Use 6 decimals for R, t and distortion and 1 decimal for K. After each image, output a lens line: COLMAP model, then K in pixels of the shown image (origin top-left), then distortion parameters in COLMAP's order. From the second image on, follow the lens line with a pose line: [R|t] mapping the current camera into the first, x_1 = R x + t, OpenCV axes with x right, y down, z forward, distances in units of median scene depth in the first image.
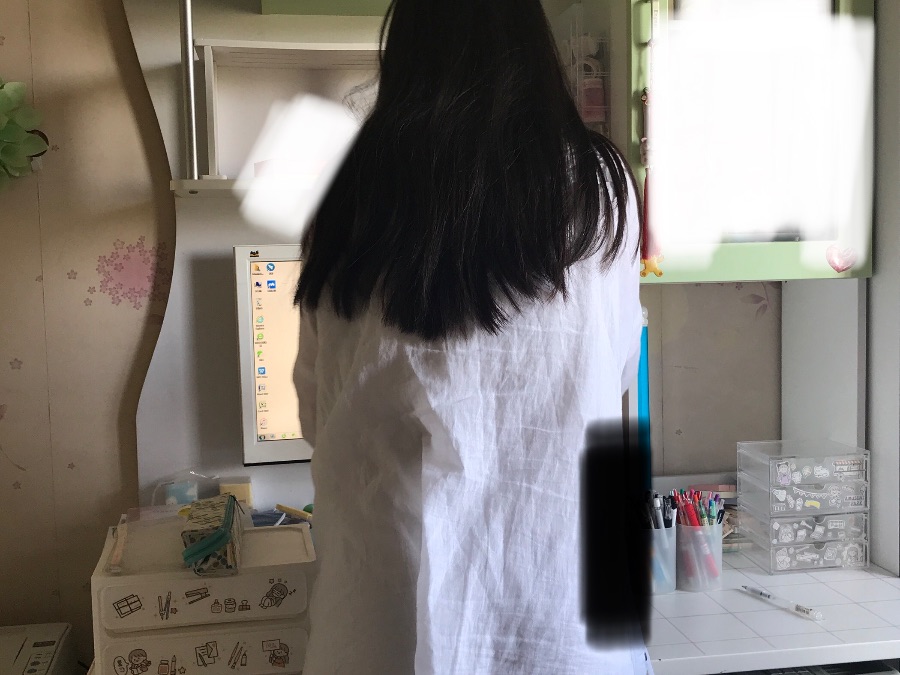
lens RADIAL K [[1039.6, 0, 450.0], [0, 1039.6, 337.5], [0, 0, 1]] dist [-0.003548, -0.012616]
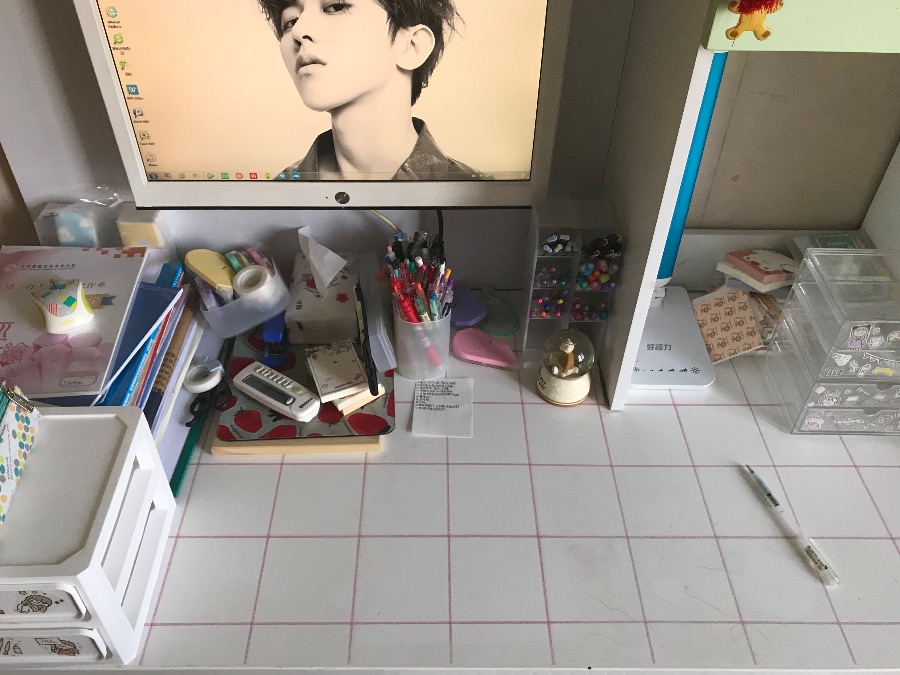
lens RADIAL K [[763.5, 0, 450.0], [0, 763.5, 337.5], [0, 0, 1]] dist [0.001175, 0.005152]
pose [[0.988048, 0.130508, -0.082026, 0.088873], [-0.049285, 0.771671, 0.634109, -0.172234], [0.146054, -0.622488, 0.768880, 0.541880]]
